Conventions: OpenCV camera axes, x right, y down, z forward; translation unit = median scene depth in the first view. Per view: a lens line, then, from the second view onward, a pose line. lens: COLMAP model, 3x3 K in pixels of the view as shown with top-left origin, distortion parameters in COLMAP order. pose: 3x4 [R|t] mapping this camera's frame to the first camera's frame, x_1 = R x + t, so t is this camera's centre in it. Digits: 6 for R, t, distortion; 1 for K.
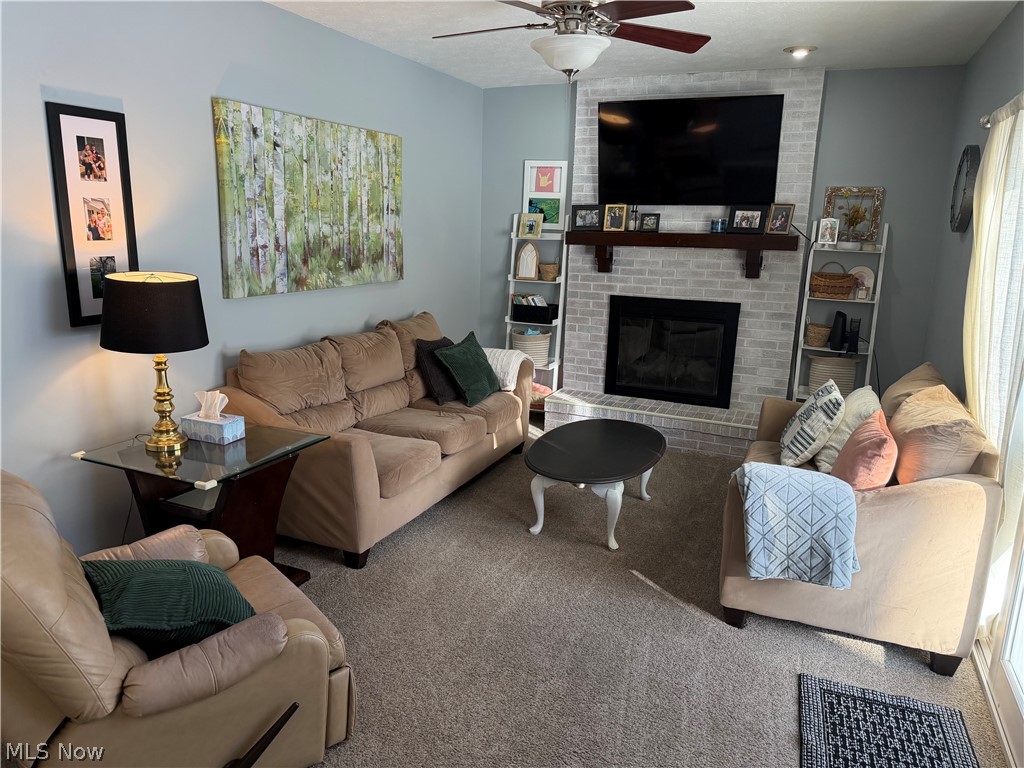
lens RADIAL K [[721.5, 0, 513.5], [0, 721.5, 383.8], [0, 0, 1]] dist [0.060450, -0.076301]
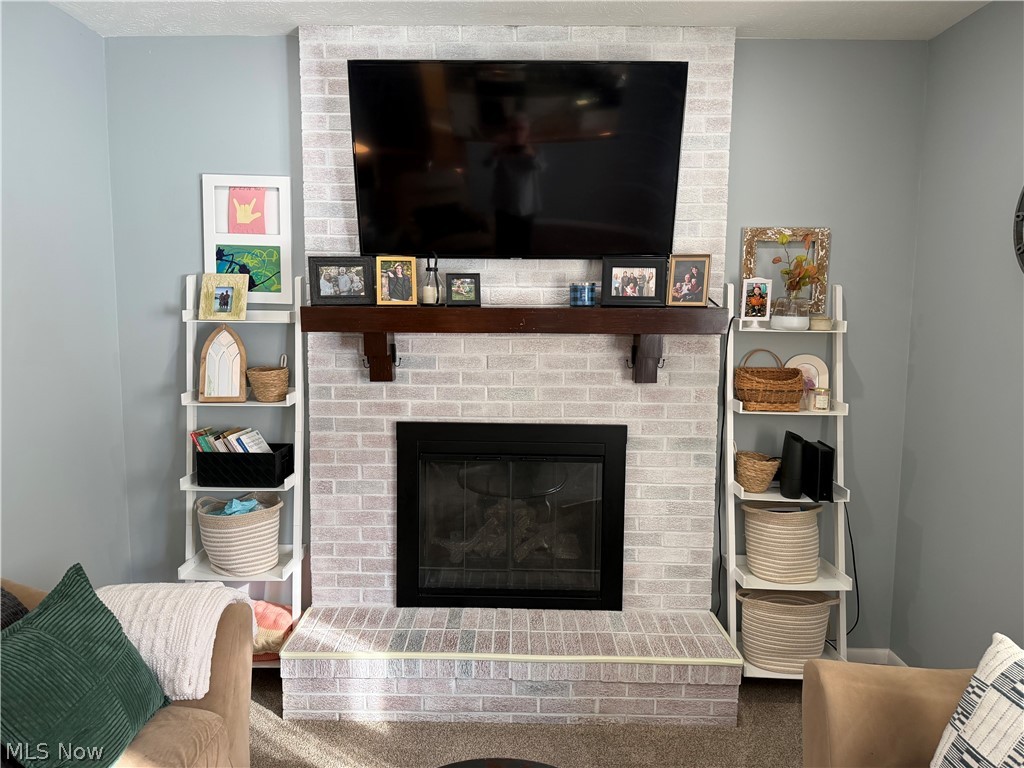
lens RADIAL K [[721.5, 0, 516.7], [0, 721.5, 385.0], [0, 0, 1]] dist [0.060450, -0.076301]
pose [[0.920806, -0.063521, 0.384812, 0.013866], [0.097744, 0.992746, -0.070015, -0.110251], [-0.377573, 0.102084, 0.920335, 0.498052]]
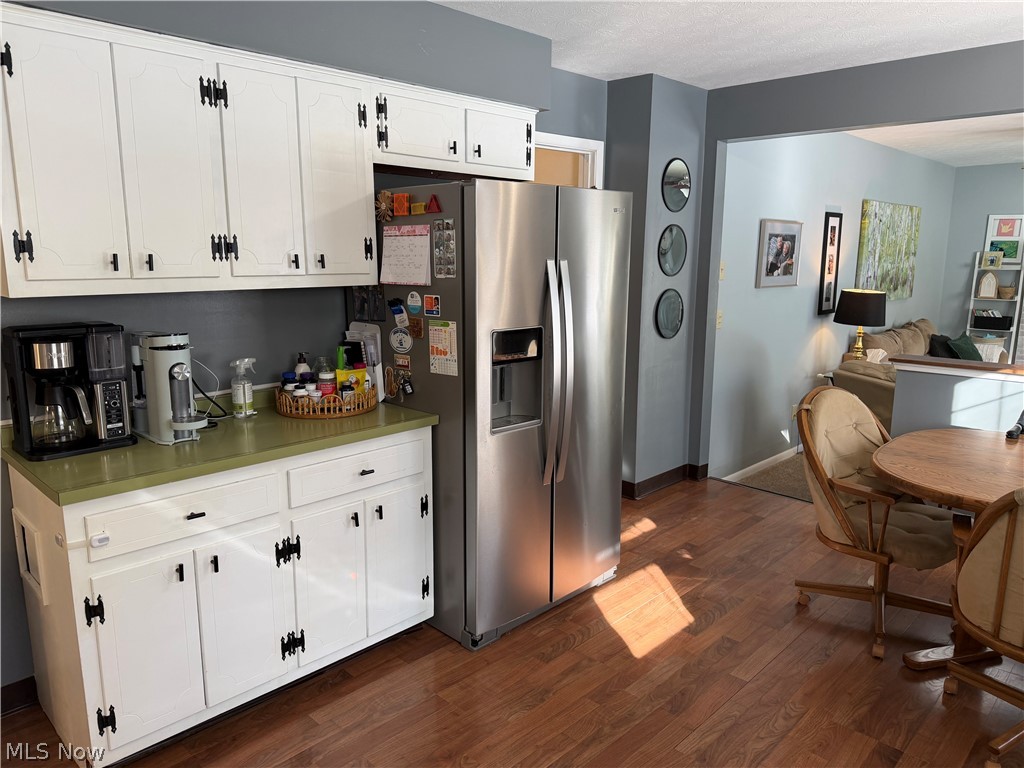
lens RADIAL K [[721.5, 0, 506.1], [0, 721.5, 394.8], [0, 0, 1]] dist [0.060450, -0.076301]
pose [[0.933836, 0.045837, -0.354752, -0.376436], [-0.056538, 0.998203, -0.019854, 0.135463], [0.353204, 0.038597, 0.934750, -0.710246]]
